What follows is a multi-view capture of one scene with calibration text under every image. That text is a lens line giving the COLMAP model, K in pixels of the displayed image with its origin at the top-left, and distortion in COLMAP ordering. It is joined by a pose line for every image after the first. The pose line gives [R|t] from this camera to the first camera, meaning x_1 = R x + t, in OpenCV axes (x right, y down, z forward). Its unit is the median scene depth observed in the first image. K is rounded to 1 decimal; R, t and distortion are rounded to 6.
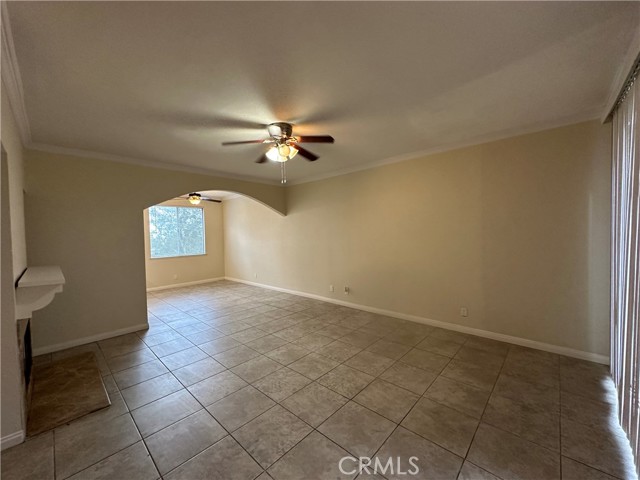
lens RADIAL K [[254.6, 0, 320.0], [0, 254.6, 240.0], [0, 0, 1]] dist [-0.003184, -0.000210]
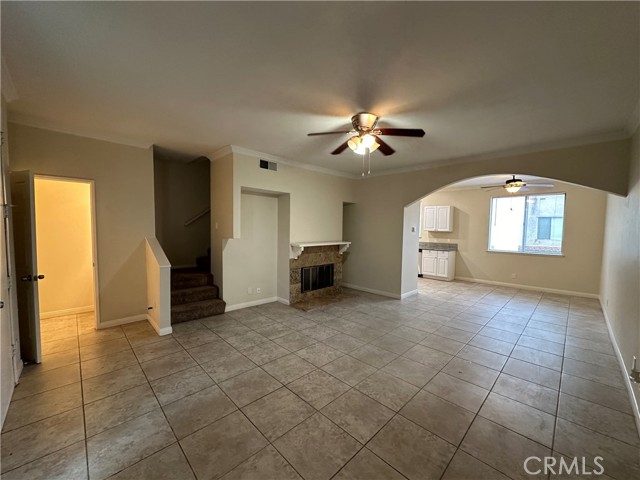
lens RADIAL K [[254.6, 0, 320.0], [0, 254.6, 240.0], [0, 0, 1]] dist [-0.003184, -0.000210]
pose [[-0.041085, 0.074760, -0.996355, 0.863540], [-0.040615, 0.996248, 0.076427, -0.048273], [0.998330, 0.043607, -0.037894, 0.892990]]
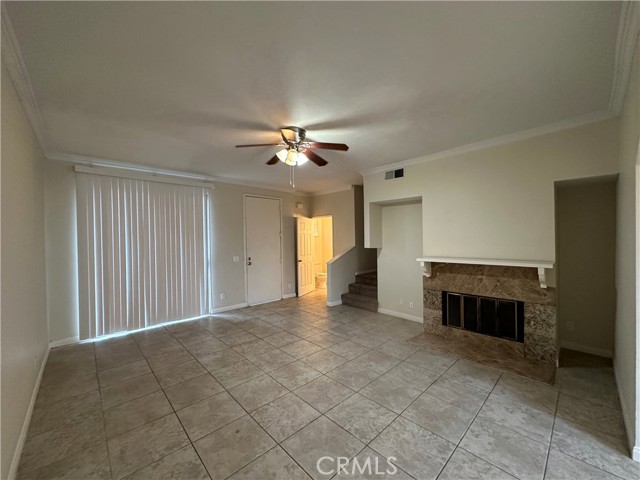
lens RADIAL K [[254.6, 0, 320.0], [0, 254.6, 240.0], [0, 0, 1]] dist [-0.003184, -0.000210]
pose [[-0.997417, 0.036798, 0.061685, -0.307965], [0.038794, 0.998751, 0.031479, -0.044433], [-0.060449, 0.033791, -0.997599, 2.021021]]
